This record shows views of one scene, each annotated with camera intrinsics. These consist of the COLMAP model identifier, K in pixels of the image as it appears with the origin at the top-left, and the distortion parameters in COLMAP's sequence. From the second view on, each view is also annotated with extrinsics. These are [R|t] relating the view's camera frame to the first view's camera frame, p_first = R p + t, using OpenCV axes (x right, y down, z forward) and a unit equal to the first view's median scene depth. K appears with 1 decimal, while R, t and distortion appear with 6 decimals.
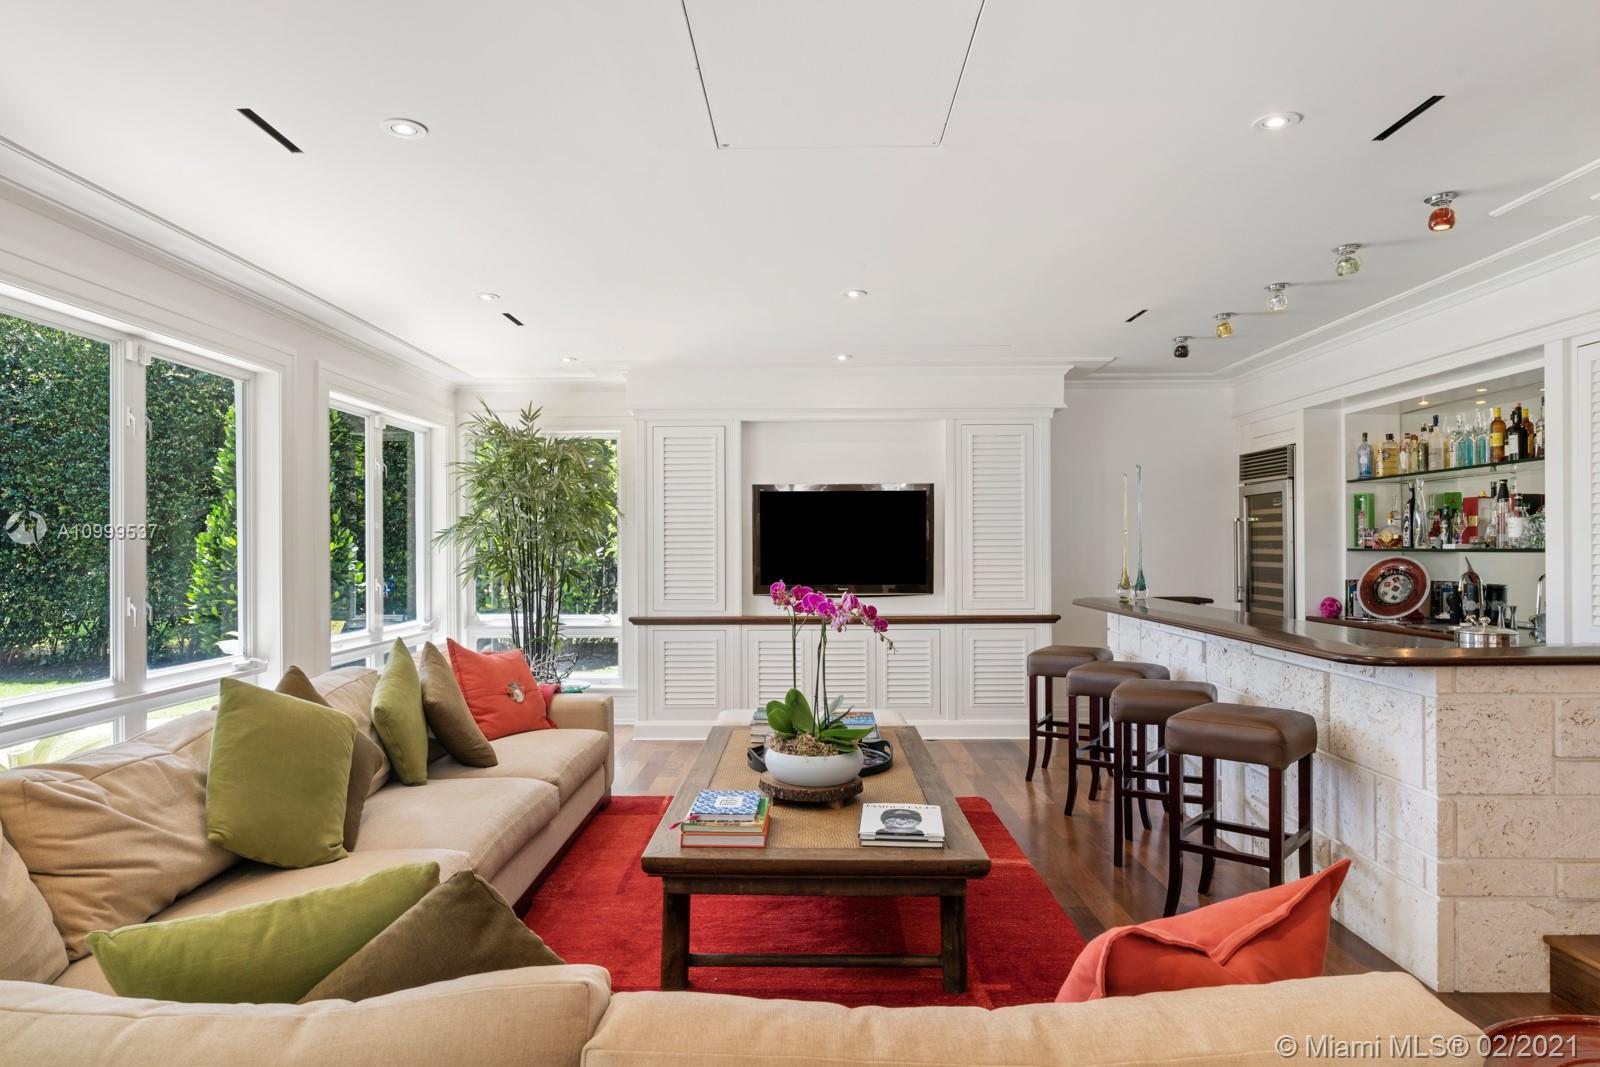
lens RADIAL K [[944.1, 0, 790.9], [0, 944.1, 542.8], [0, 0, 1]] dist [-0.003706, 0.001509]
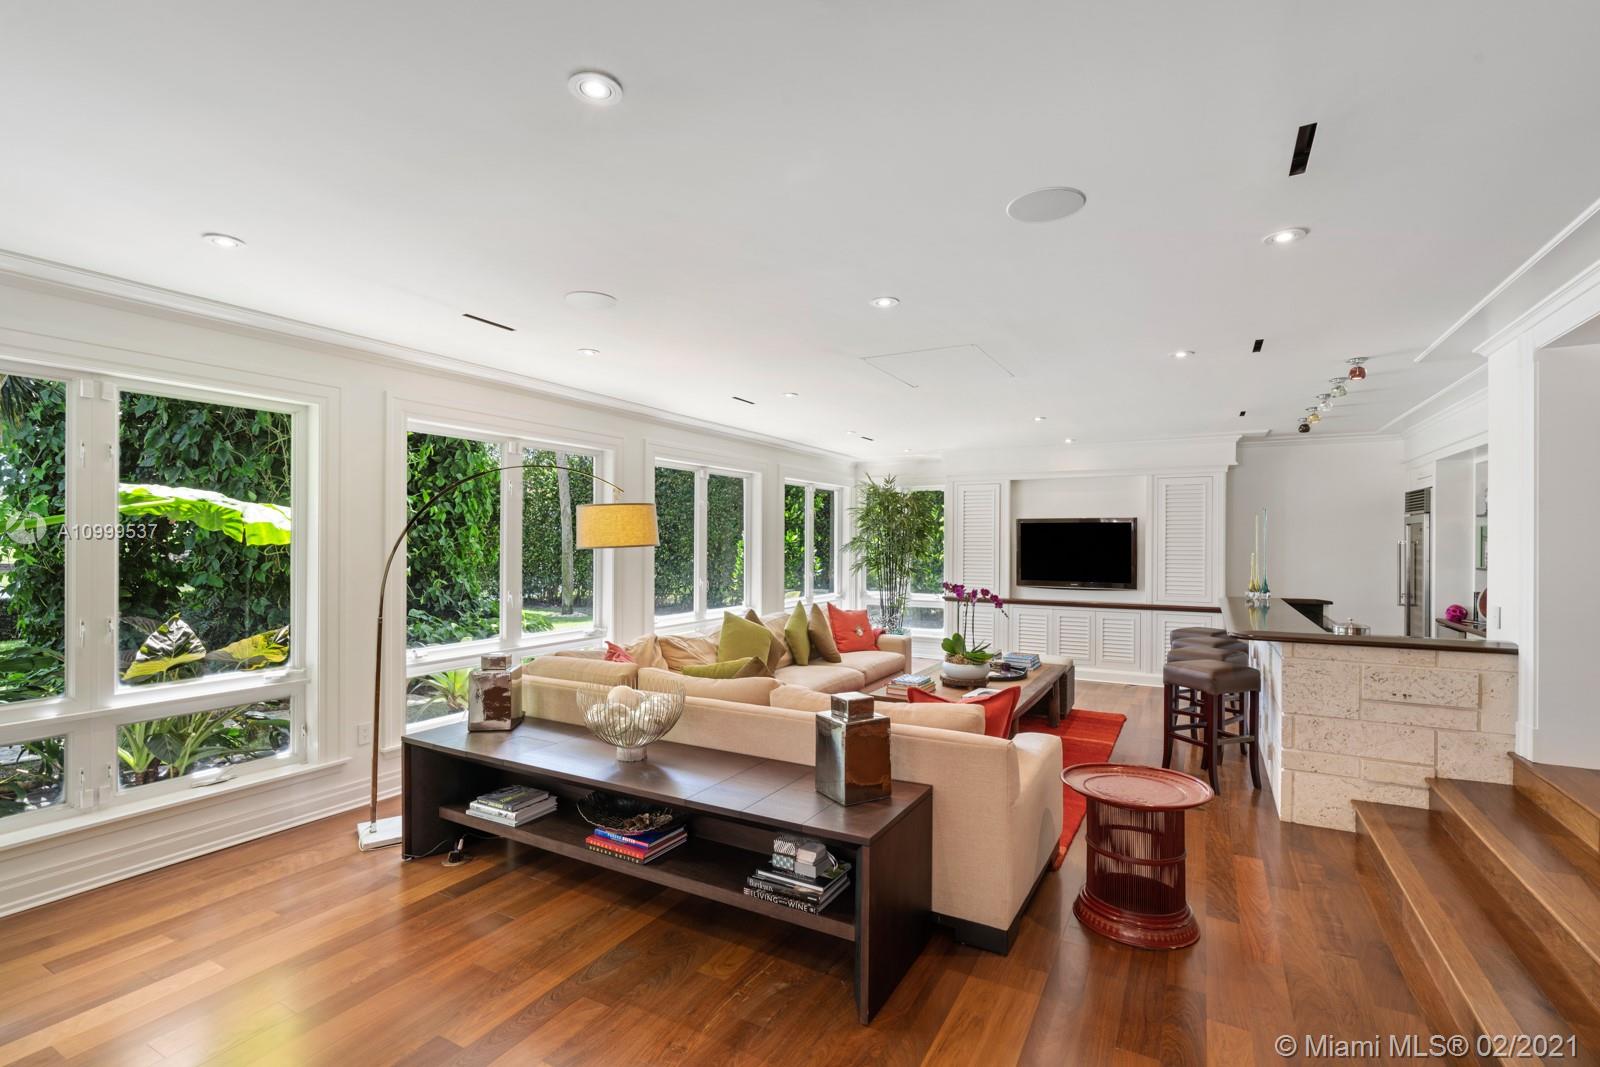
lens RADIAL K [[735.6, 0, 810.1], [0, 735.6, 541.5], [0, 0, 1]] dist [-0.001409, -0.000083]
pose [[0.885391, 0.009495, -0.464750, 0.319926], [-0.006329, 0.999945, 0.008373, -0.041307], [0.464804, -0.004472, 0.885402, -0.406237]]
